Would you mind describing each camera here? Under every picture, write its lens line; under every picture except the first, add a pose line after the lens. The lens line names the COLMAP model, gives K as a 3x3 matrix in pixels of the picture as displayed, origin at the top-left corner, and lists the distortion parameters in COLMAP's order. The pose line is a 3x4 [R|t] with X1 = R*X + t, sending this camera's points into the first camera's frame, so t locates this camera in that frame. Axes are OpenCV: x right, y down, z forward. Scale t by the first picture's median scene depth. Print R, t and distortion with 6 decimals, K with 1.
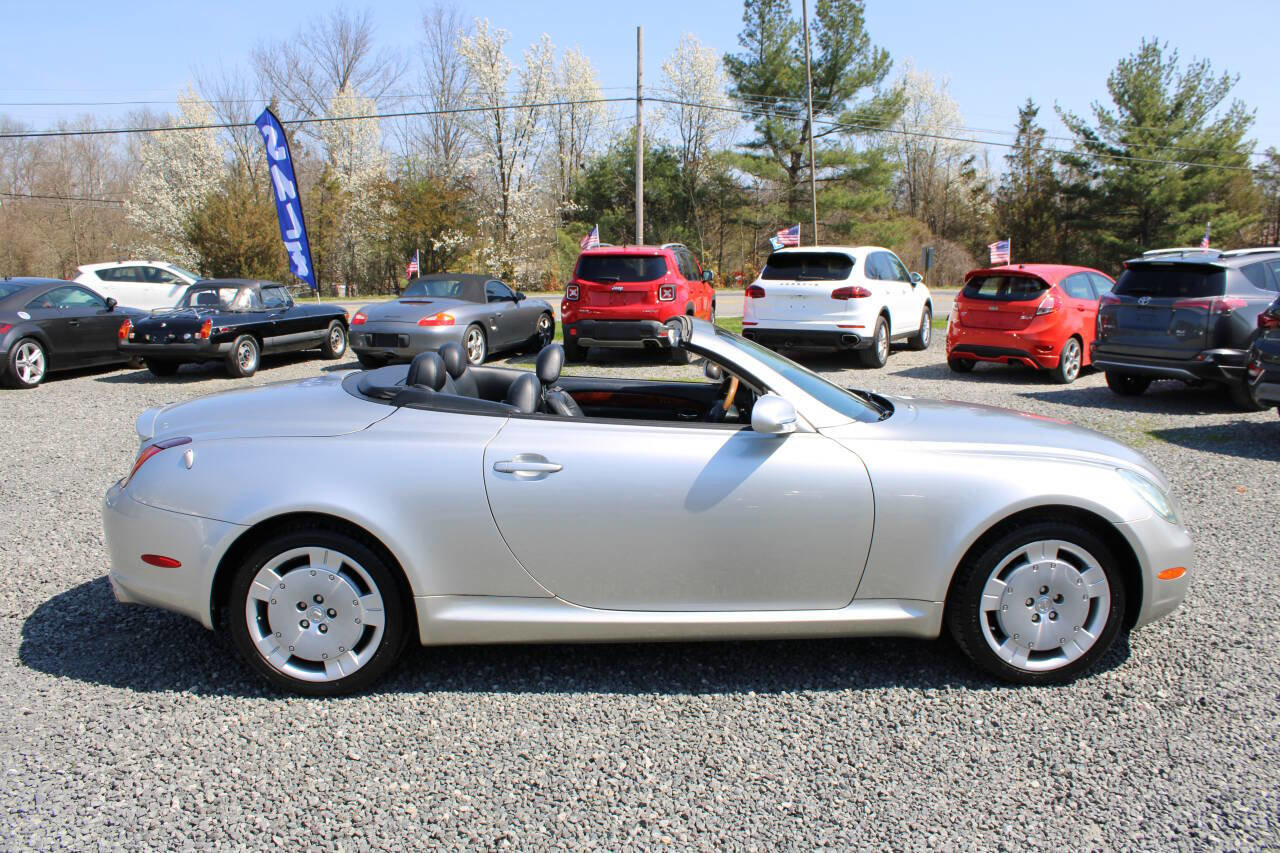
lens RADIAL K [[1050.2, 0, 640.0], [0, 1050.2, 426.5], [0, 0, 1]] dist [-0.156783, 0.133702]
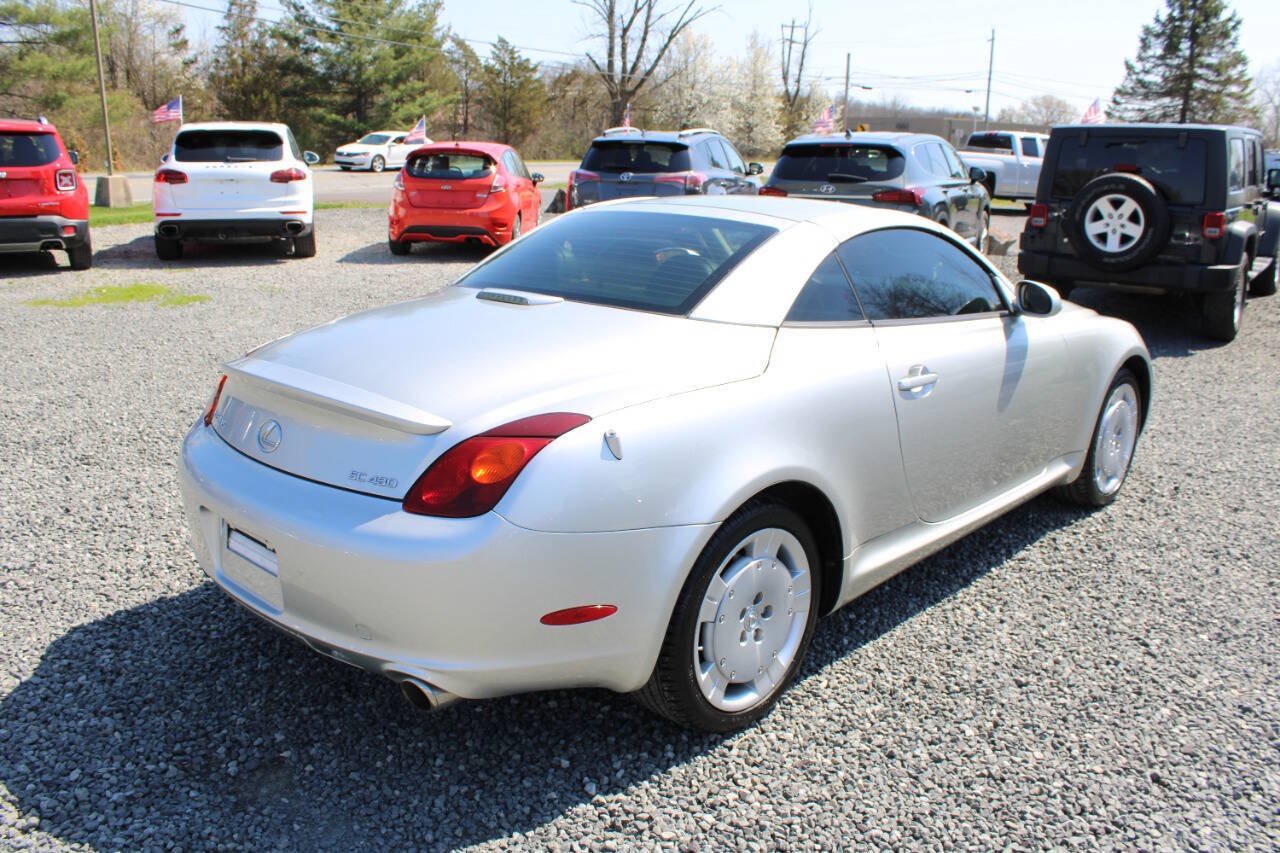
lens RADIAL K [[1050.2, 0, 640.0], [0, 1050.2, 426.5], [0, 0, 1]] dist [-0.156783, 0.133702]
pose [[0.715518, -0.166203, 0.678536, -0.260981], [0.087259, 0.984943, 0.149241, -0.022461], [-0.693123, -0.047577, 0.719247, 0.158229]]
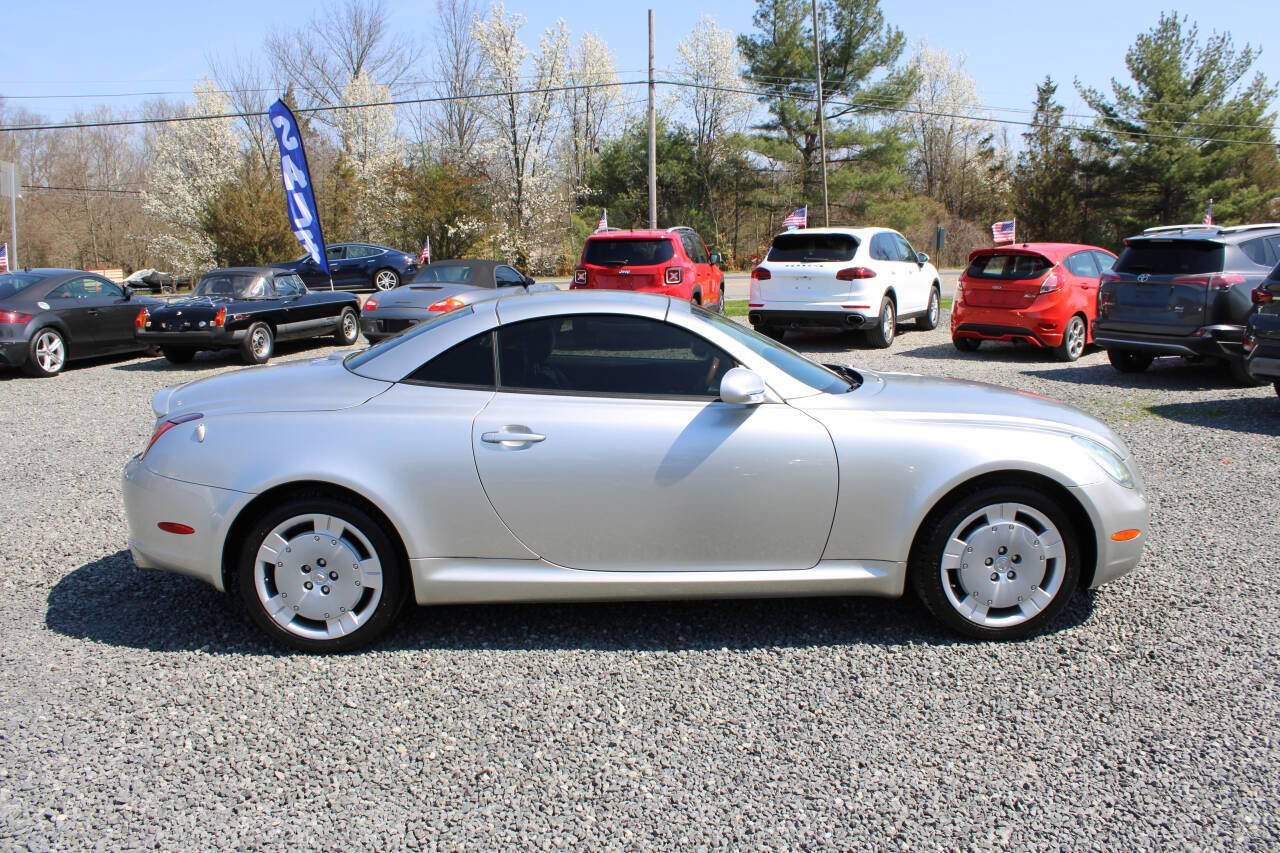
lens RADIAL K [[1058.9, 0, 644.3], [0, 1058.9, 418.1], [0, 0, 1]] dist [-0.155779, 0.132307]
pose [[0.999819, -0.010301, -0.015971, 0.014492], [0.010400, 0.999927, 0.006098, 0.003972], [0.015907, -0.006263, 0.999854, -0.025583]]
